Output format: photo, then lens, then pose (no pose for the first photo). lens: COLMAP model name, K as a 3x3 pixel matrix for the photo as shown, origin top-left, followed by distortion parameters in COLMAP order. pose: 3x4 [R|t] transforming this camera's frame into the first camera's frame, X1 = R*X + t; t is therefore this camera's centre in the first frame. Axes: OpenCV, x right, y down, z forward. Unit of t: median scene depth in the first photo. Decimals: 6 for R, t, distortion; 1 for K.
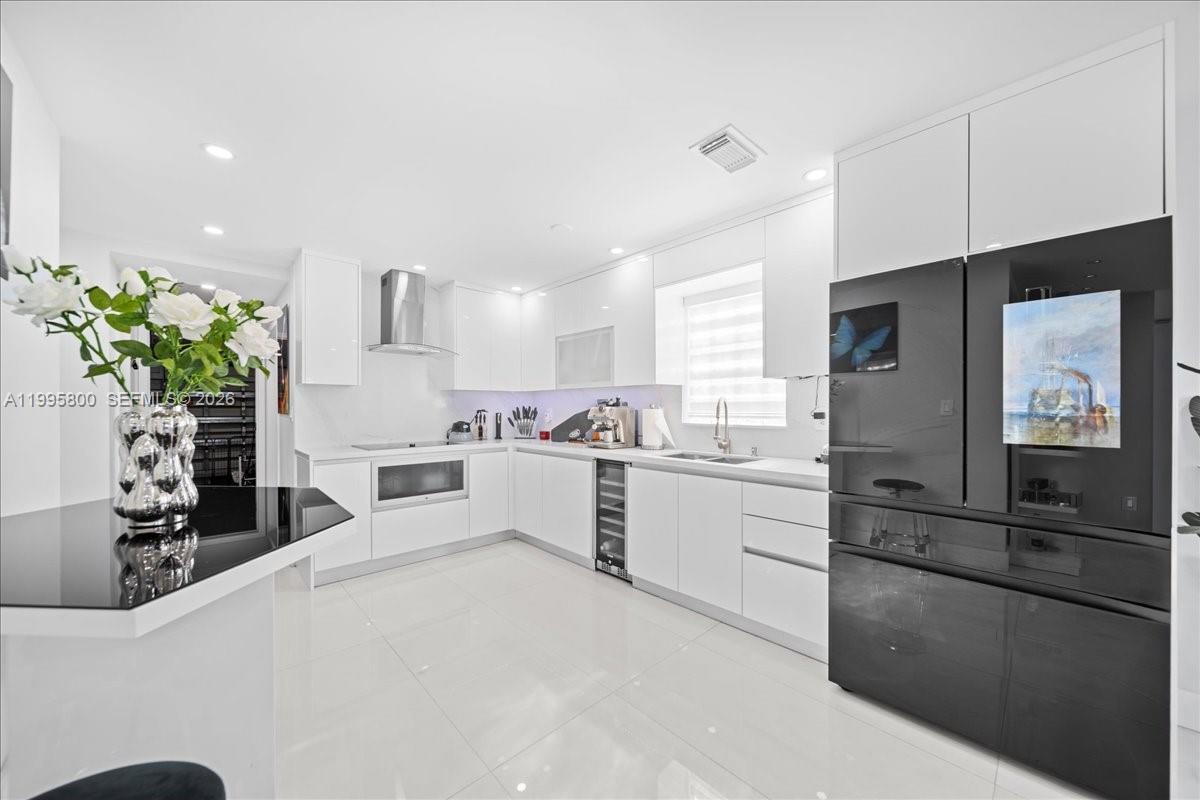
lens RADIAL K [[428.0, 0, 600.8], [0, 428.0, 408.0], [0, 0, 1]] dist [-0.002068, 0.000033]
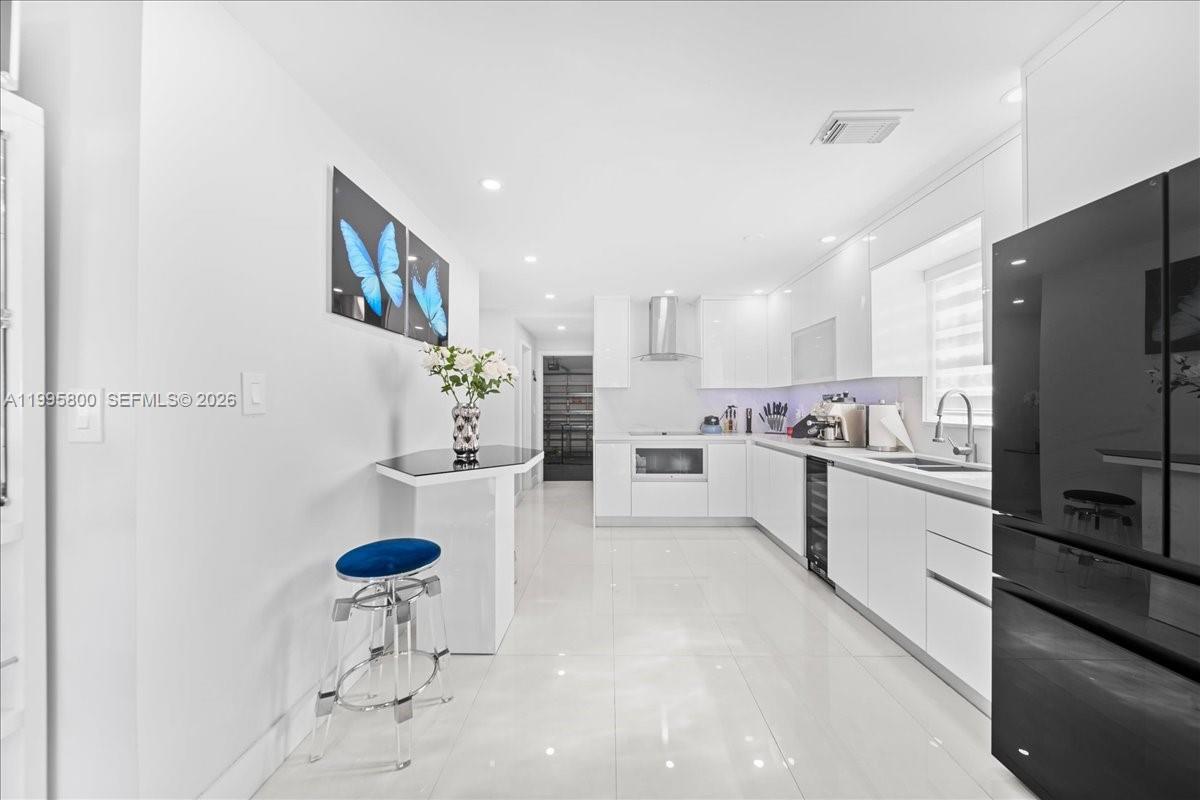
lens RADIAL K [[428.0, 0, 604.8], [0, 428.0, 398.8], [0, 0, 1]] dist [-0.002068, 0.000033]
pose [[0.717906, -0.009026, -0.696081, 0.322758], [0.000978, 0.999928, -0.011957, -0.000433], [0.696139, 0.007904, 0.717864, -0.028657]]
